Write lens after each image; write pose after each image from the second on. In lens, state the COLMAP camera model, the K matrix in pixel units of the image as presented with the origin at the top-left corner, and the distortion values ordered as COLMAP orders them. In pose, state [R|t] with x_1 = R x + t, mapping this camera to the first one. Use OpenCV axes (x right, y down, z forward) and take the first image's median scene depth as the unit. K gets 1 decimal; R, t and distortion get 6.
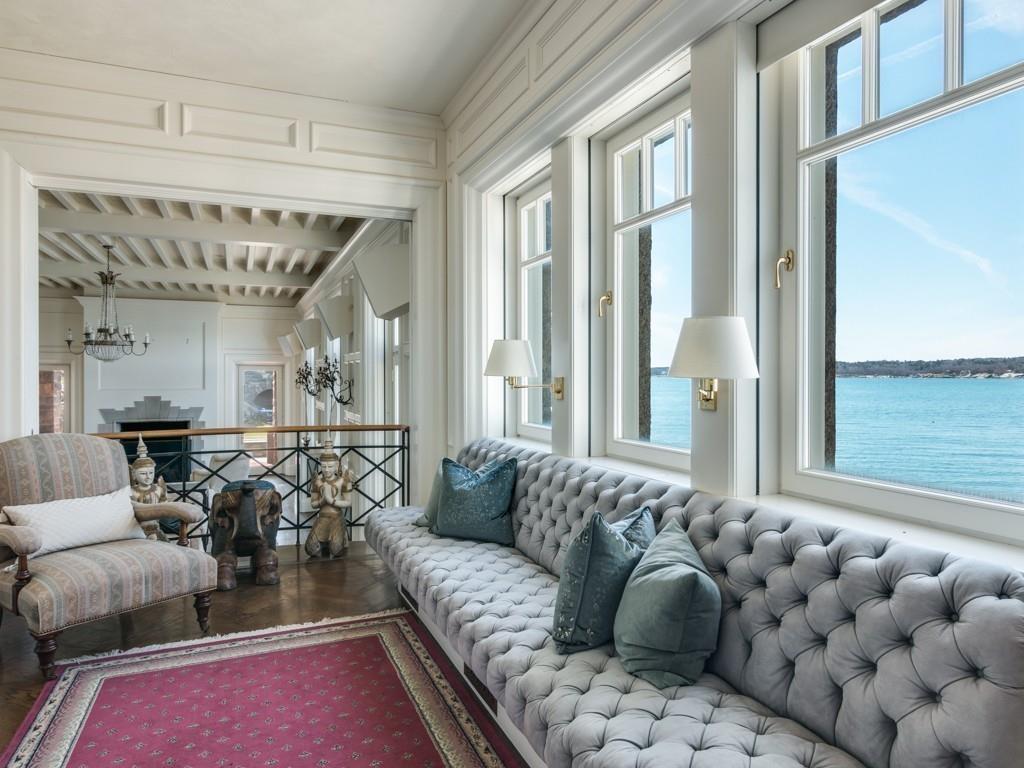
lens RADIAL K [[711.4, 0, 512.0], [0, 711.4, 384.0], [0, 0, 1]] dist [-0.002844, 0.002837]
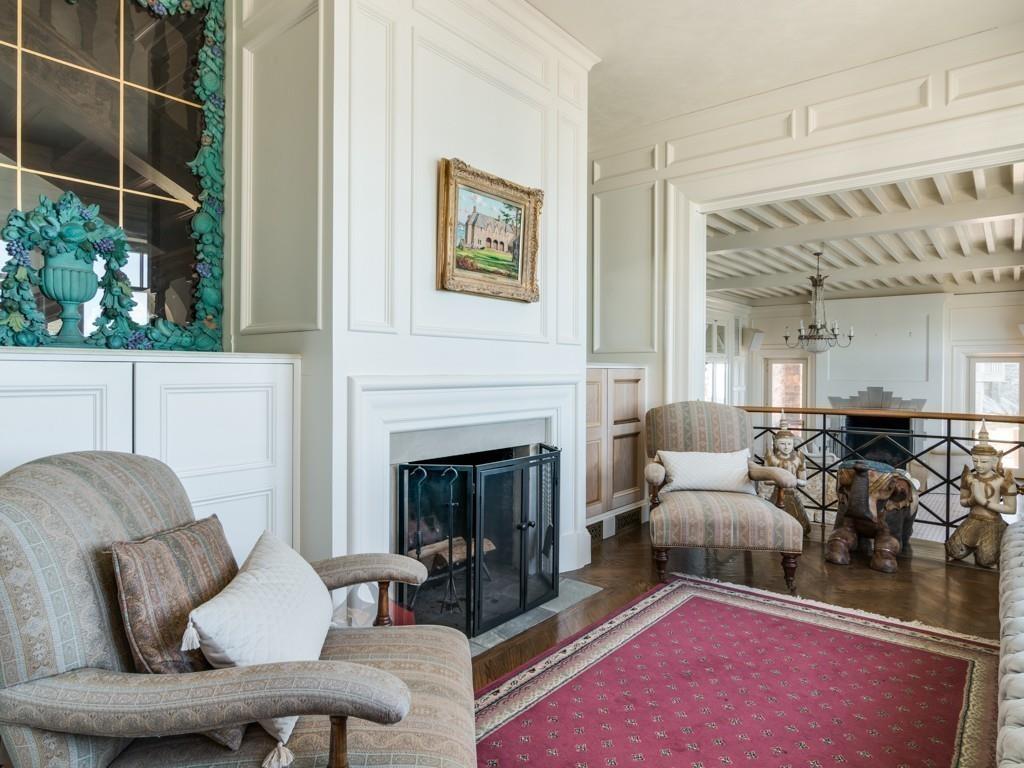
lens RADIAL K [[618.7, 0, 512.0], [0, 618.7, 384.0], [0, 0, 1]] dist [-0.002431, -0.000348]
pose [[0.432985, 0.017179, -0.901237, 0.226396], [-0.022109, 0.999720, 0.008434, 0.037755], [0.901130, 0.016273, 0.433244, 0.211336]]
